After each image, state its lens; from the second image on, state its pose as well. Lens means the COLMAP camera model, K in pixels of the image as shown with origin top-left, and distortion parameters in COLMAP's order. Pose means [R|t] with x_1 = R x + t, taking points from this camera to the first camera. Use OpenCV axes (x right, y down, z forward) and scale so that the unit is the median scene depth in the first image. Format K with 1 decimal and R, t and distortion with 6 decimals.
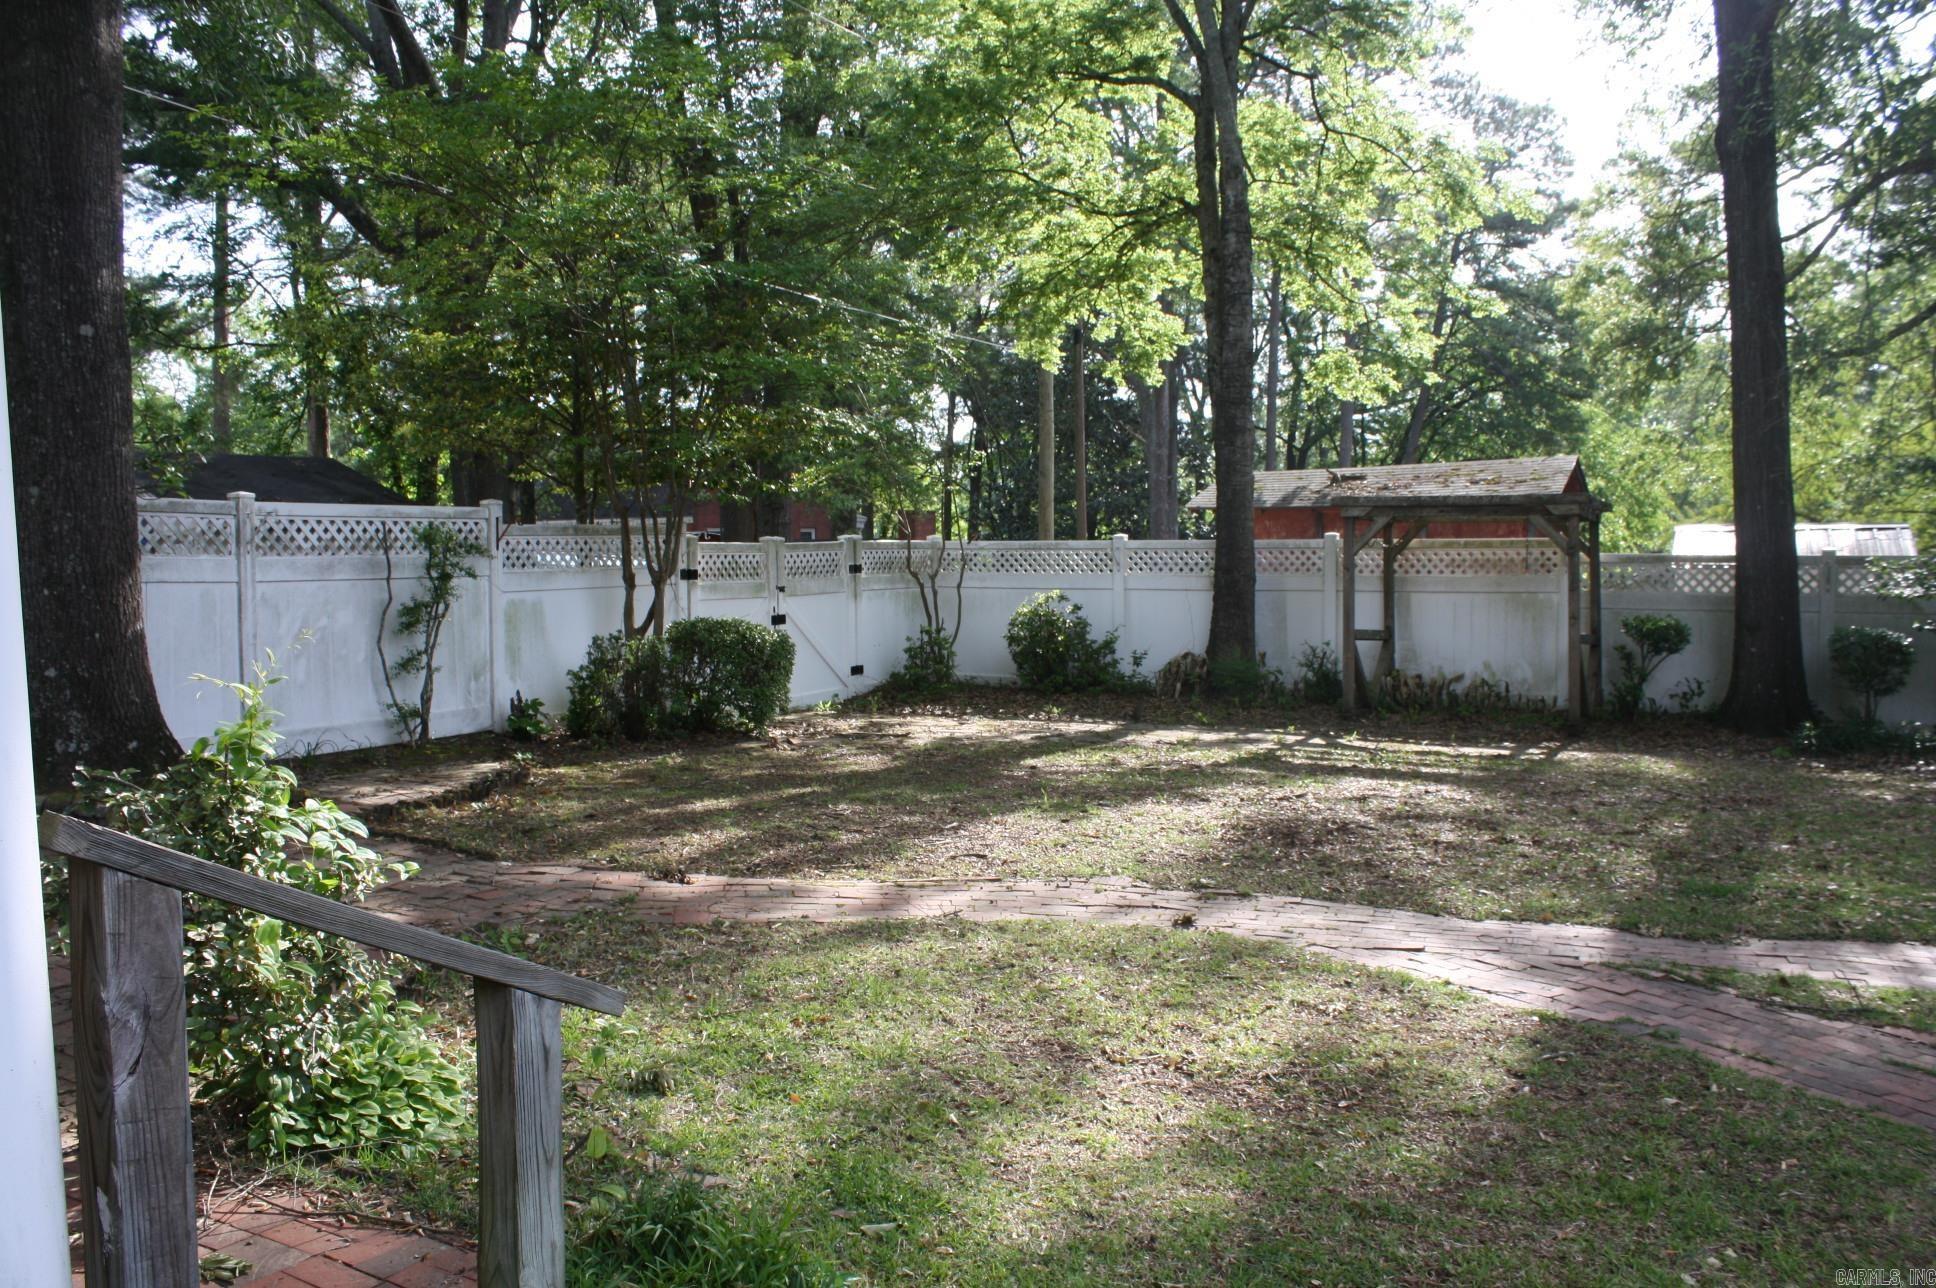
lens RADIAL K [[1607.1, 0, 968.0], [0, 1607.1, 644.0], [0, 0, 1]] dist [-0.195096, 0.225136]
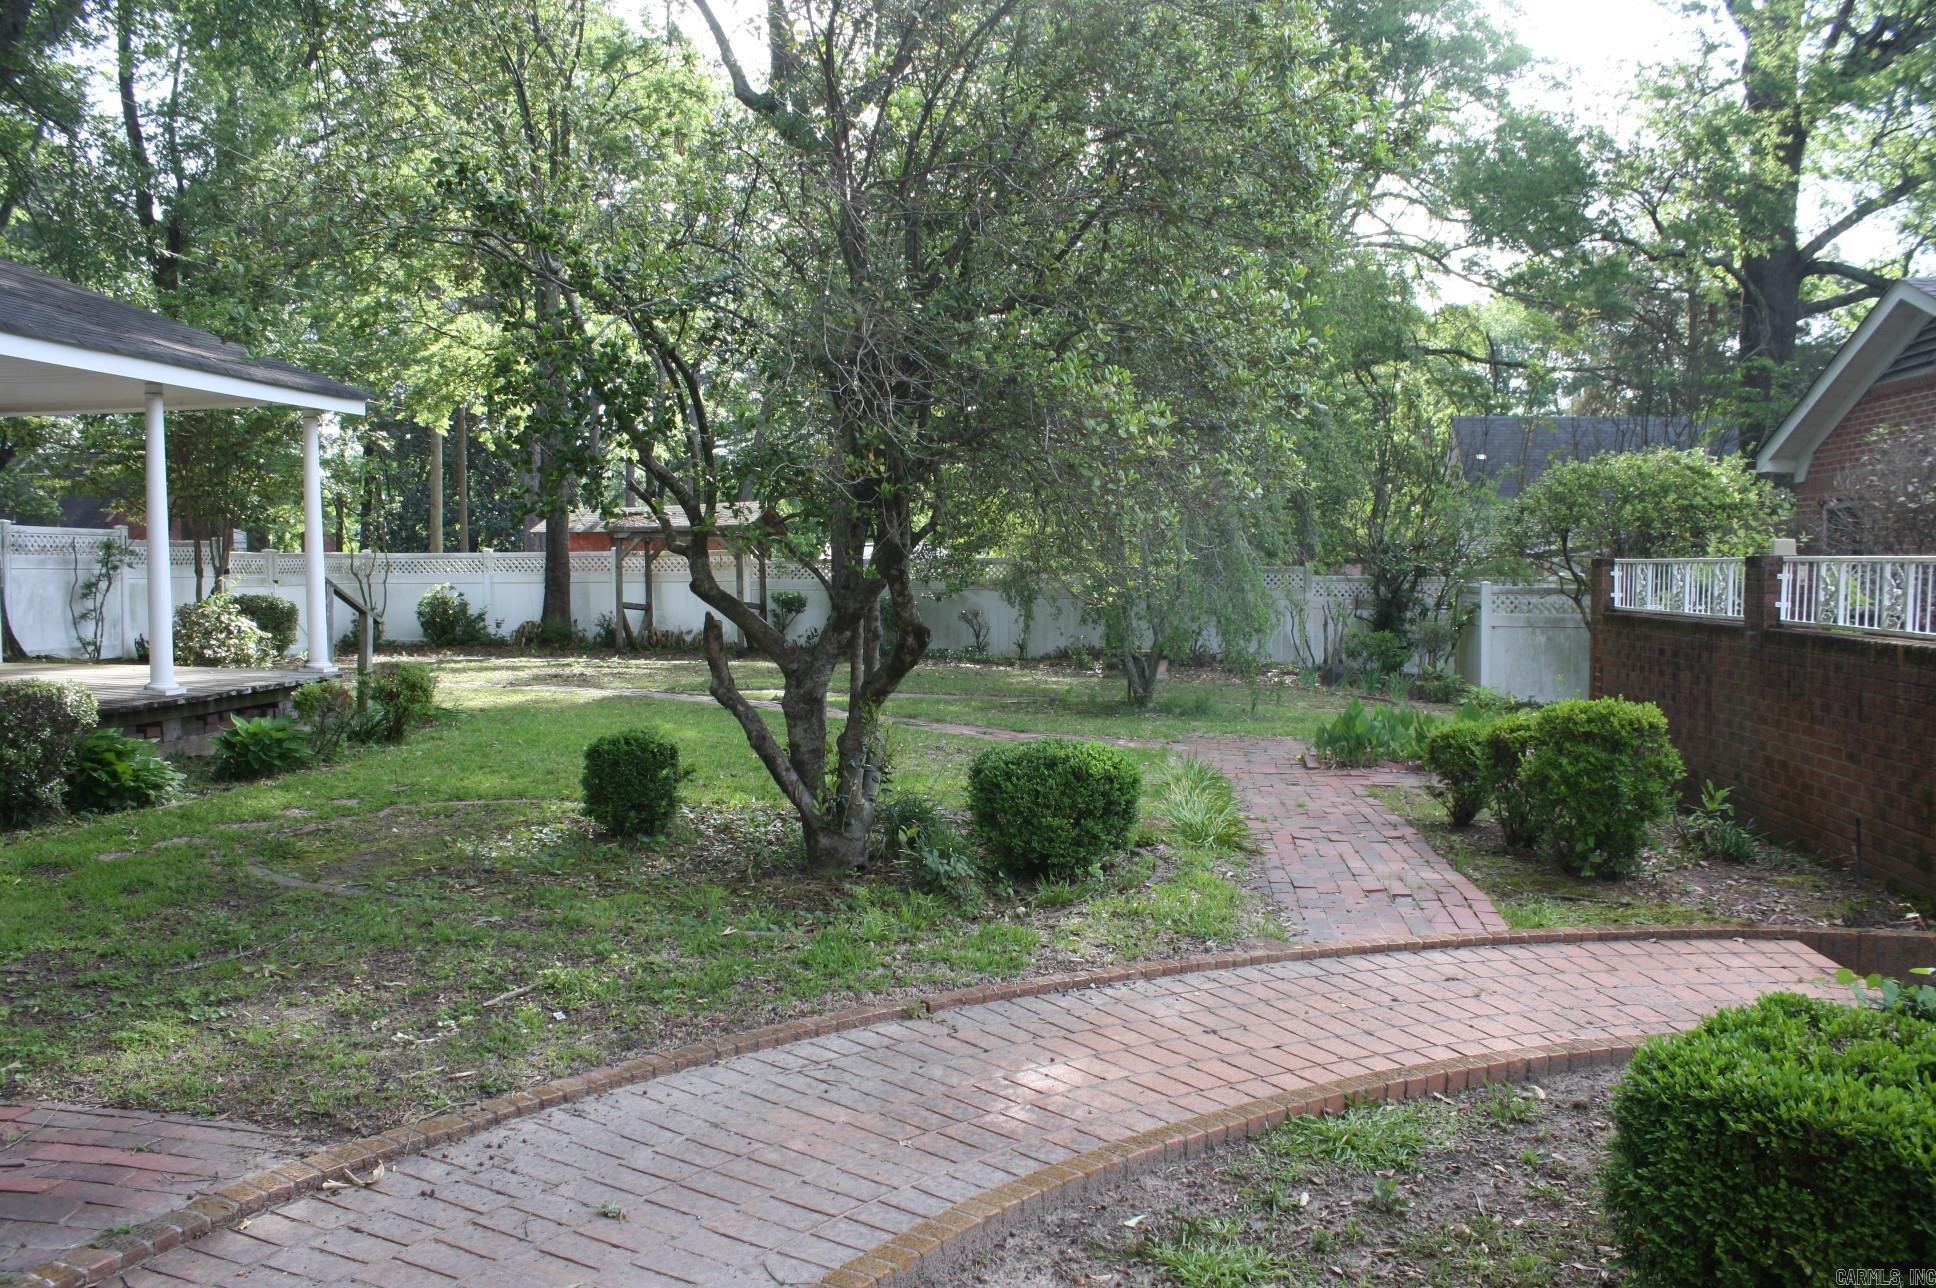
lens RADIAL K [[1607.1, 0, 968.0], [0, 1607.1, 644.0], [0, 0, 1]] dist [-0.195096, 0.225136]
pose [[0.929296, -0.013973, 0.369070, -0.046596], [0.019248, 0.999758, -0.010614, 0.056241], [-0.368833, 0.016968, 0.929341, -0.689845]]
